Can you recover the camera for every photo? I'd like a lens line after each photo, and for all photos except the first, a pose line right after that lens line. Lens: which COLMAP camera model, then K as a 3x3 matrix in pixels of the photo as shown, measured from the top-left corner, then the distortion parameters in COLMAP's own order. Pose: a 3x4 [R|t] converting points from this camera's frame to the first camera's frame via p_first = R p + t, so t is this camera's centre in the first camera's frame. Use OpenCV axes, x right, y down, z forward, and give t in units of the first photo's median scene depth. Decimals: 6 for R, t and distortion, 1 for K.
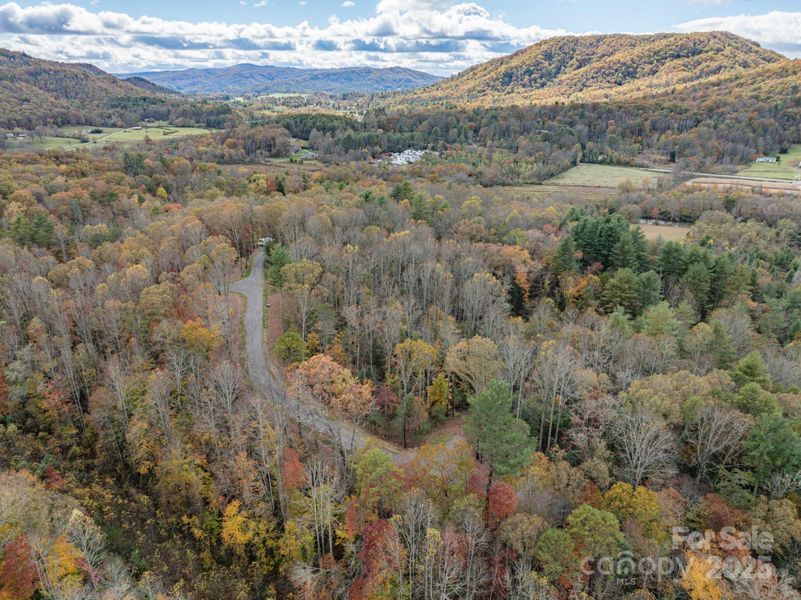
lens RADIAL K [[572.5, 0, 403.5], [0, 572.5, 299.5], [0, 0, 1]] dist [-0.060086, 0.035482]
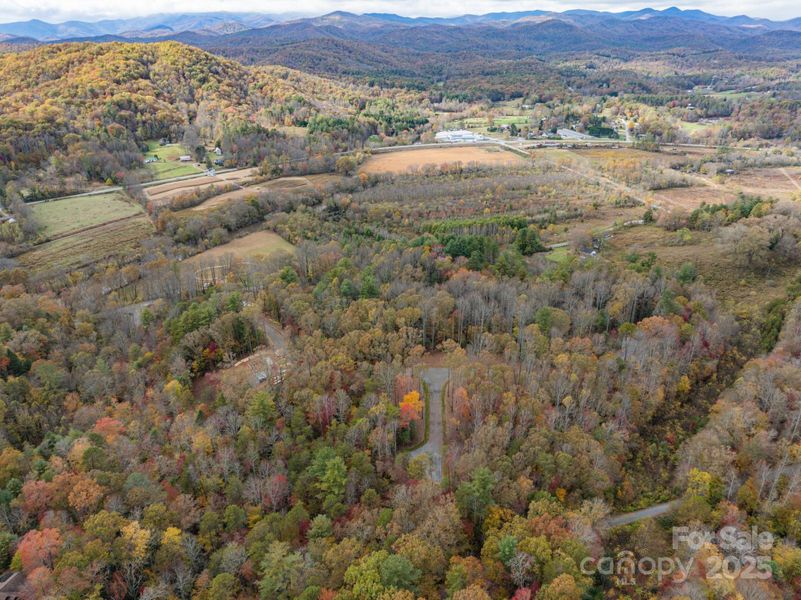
lens RADIAL K [[572.5, 0, 402.0], [0, 572.5, 299.0], [0, 0, 1]] dist [-0.060086, 0.035482]
pose [[0.235599, -0.404475, 0.883681, -0.160531], [0.350377, 0.883479, 0.310968, -0.071449], [-0.906493, 0.236358, 0.349865, 0.071280]]
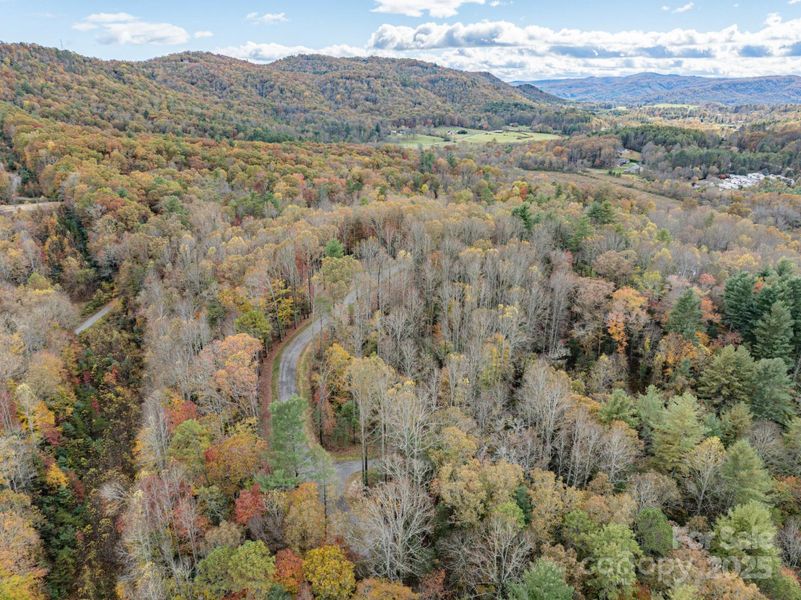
lens RADIAL K [[572.5, 0, 403.6], [0, 572.5, 300.2], [0, 0, 1]] dist [-0.060086, 0.035482]
pose [[0.797065, 0.205884, -0.567714, 0.050546], [-0.212761, 0.975551, 0.055075, -0.006419], [0.565173, 0.076889, 0.821381, 0.017367]]
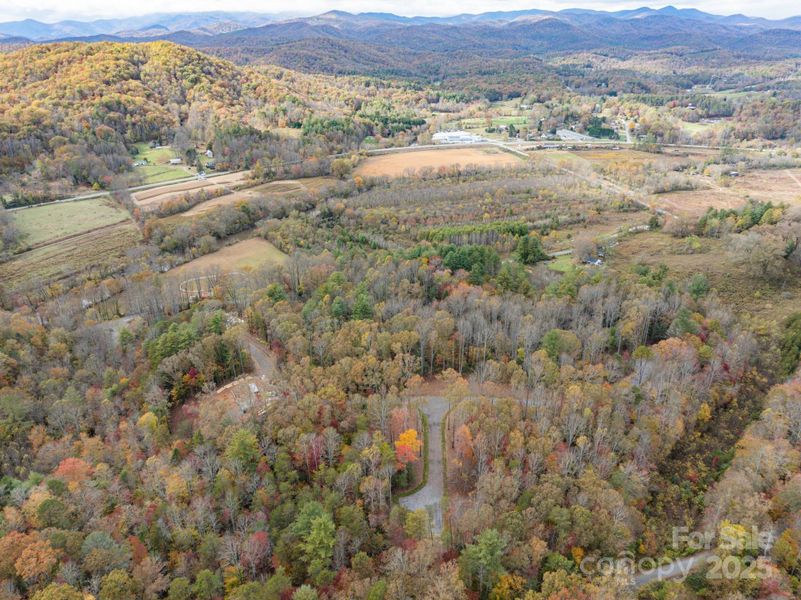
lens RADIAL K [[572.5, 0, 401.9], [0, 572.5, 298.5], [0, 0, 1]] dist [-0.060086, 0.035482]
pose [[0.230242, -0.405584, 0.884585, -0.146950], [0.351983, 0.882171, 0.312863, -0.072519], [-0.907247, 0.239325, 0.345872, 0.073985]]
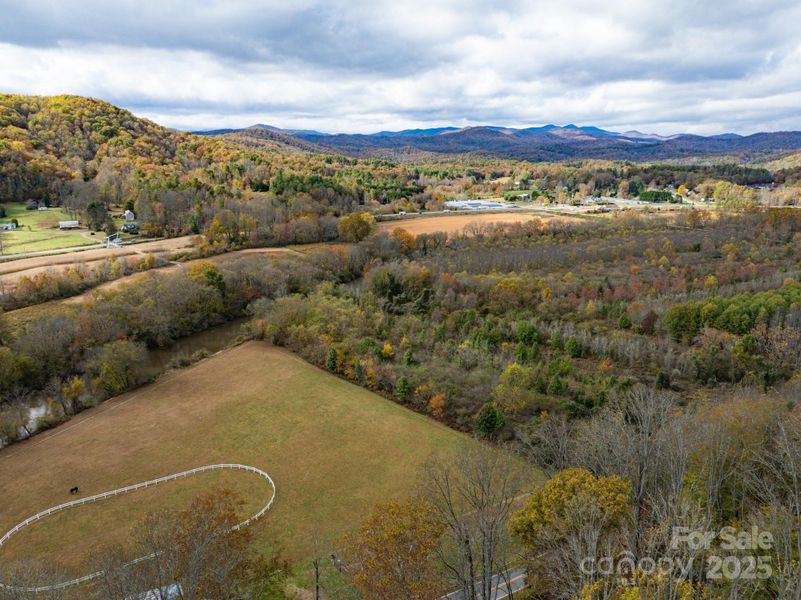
lens RADIAL K [[572.5, 0, 400.5], [0, 572.5, 297.3], [0, 0, 1]] dist [-0.060086, 0.035482]
pose [[0.095964, -0.234976, 0.967253, 0.013718], [0.359384, 0.914369, 0.186473, -0.052258], [-0.928242, 0.329721, 0.172193, 0.194300]]
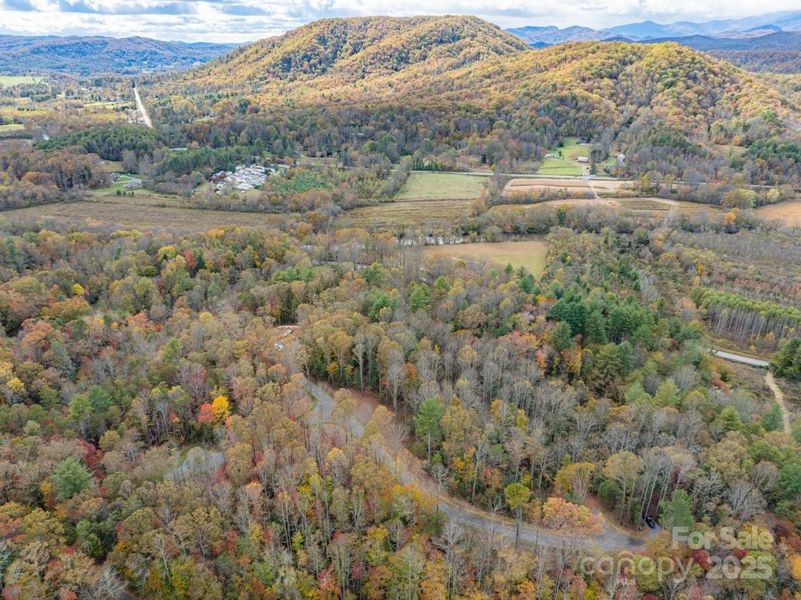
lens RADIAL K [[572.5, 0, 404.5], [0, 572.5, 301.3], [0, 0, 1]] dist [-0.060086, 0.035482]
pose [[0.914716, -0.169291, 0.366927, -0.062486], [0.145874, 0.985122, 0.090859, -0.039019], [-0.376850, -0.029585, 0.925802, -0.012670]]
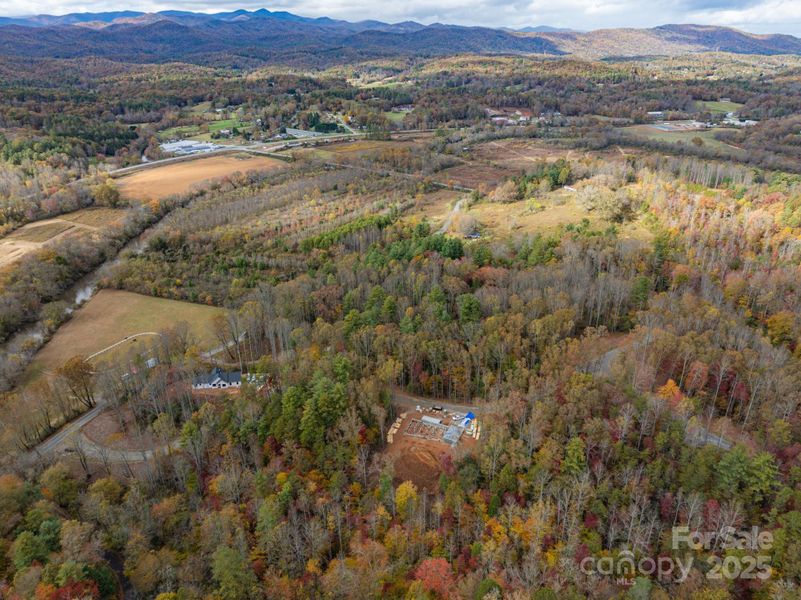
lens RADIAL K [[572.5, 0, 405.4], [0, 572.5, 302.0], [0, 0, 1]] dist [-0.060086, 0.035482]
pose [[-0.393019, -0.384529, 0.835269, -0.130967], [0.331556, 0.787999, 0.518775, -0.112126], [-0.857675, 0.480827, -0.182206, 0.183701]]
